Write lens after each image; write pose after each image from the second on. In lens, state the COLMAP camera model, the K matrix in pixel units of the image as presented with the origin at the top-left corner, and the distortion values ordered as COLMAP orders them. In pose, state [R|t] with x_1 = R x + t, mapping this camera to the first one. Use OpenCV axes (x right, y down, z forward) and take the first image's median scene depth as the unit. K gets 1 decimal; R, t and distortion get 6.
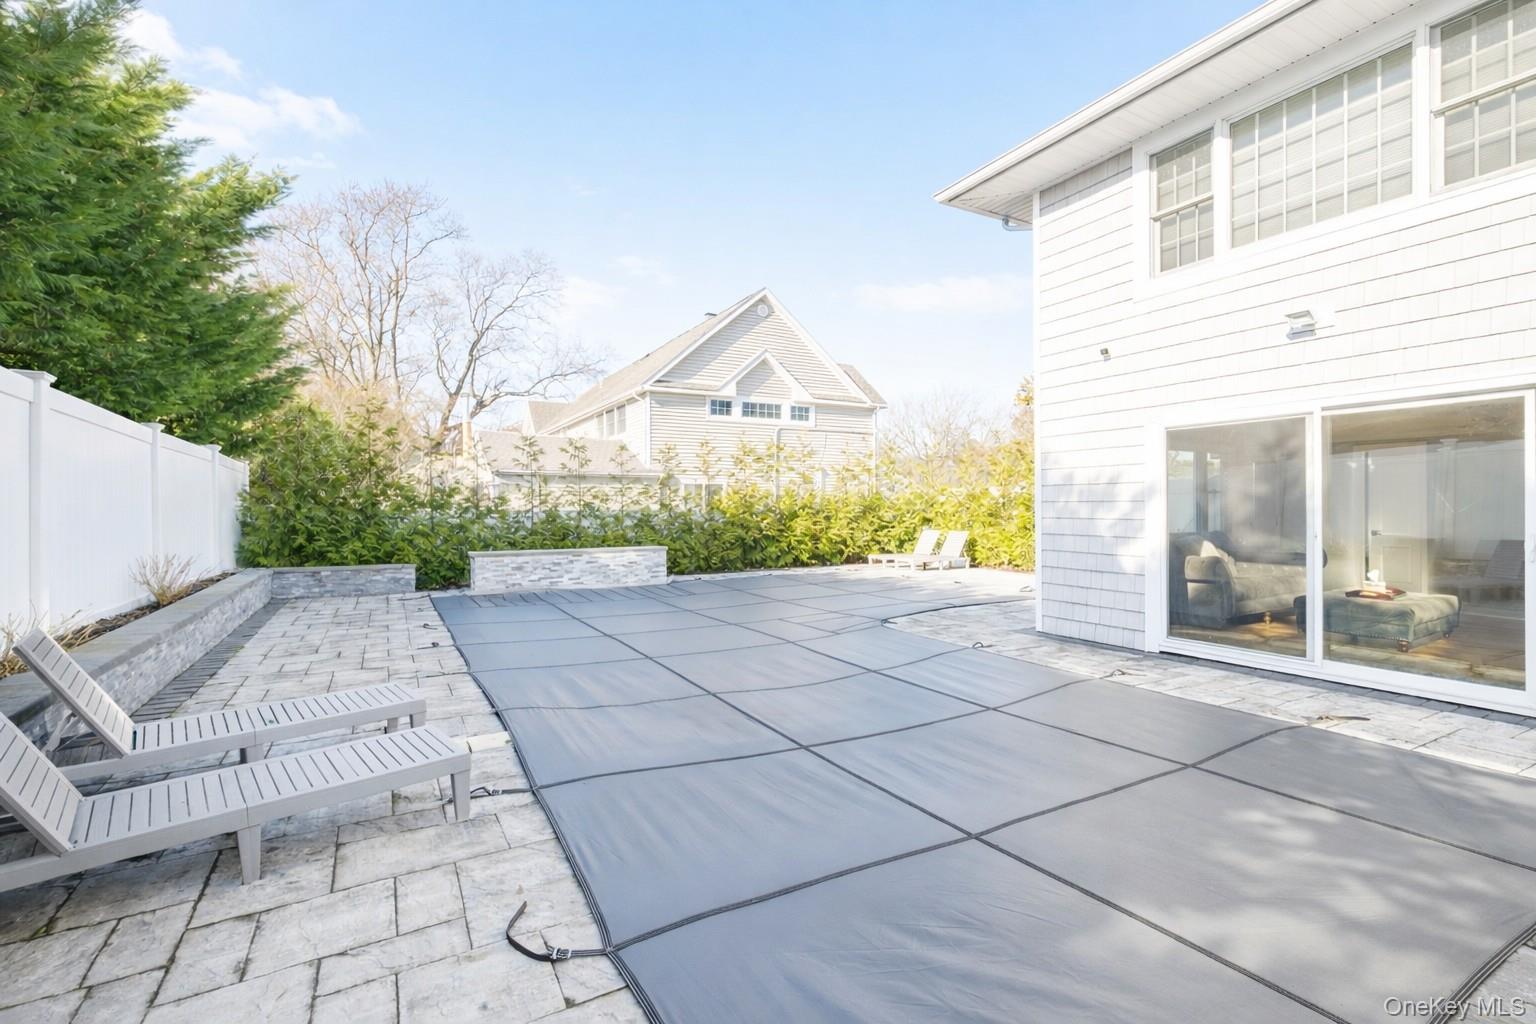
lens RADIAL K [[702.8, 0, 770.8], [0, 702.8, 505.4], [0, 0, 1]] dist [-0.001335, -0.000110]
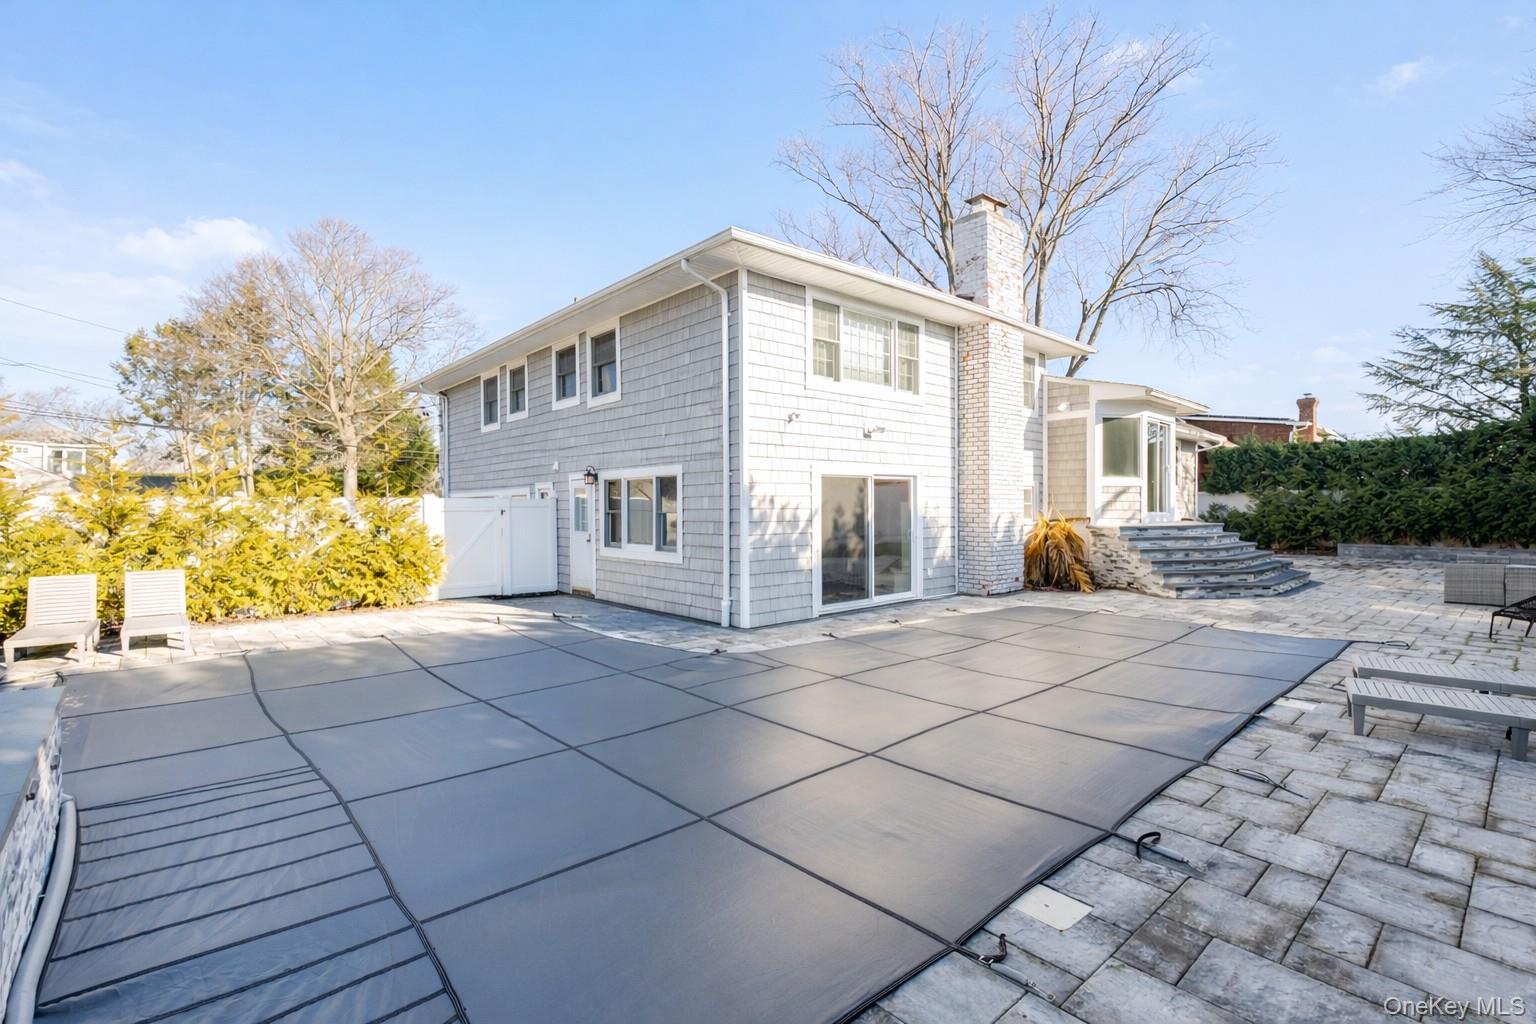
lens RADIAL K [[702.8, 0, 769.5], [0, 702.8, 511.6], [0, 0, 1]] dist [-0.001335, -0.000110]
pose [[-0.208738, 0.003478, 0.977965, -0.950993], [0.015856, 0.999874, -0.000172, -0.028455], [-0.977843, 0.015471, -0.208767, 1.413348]]
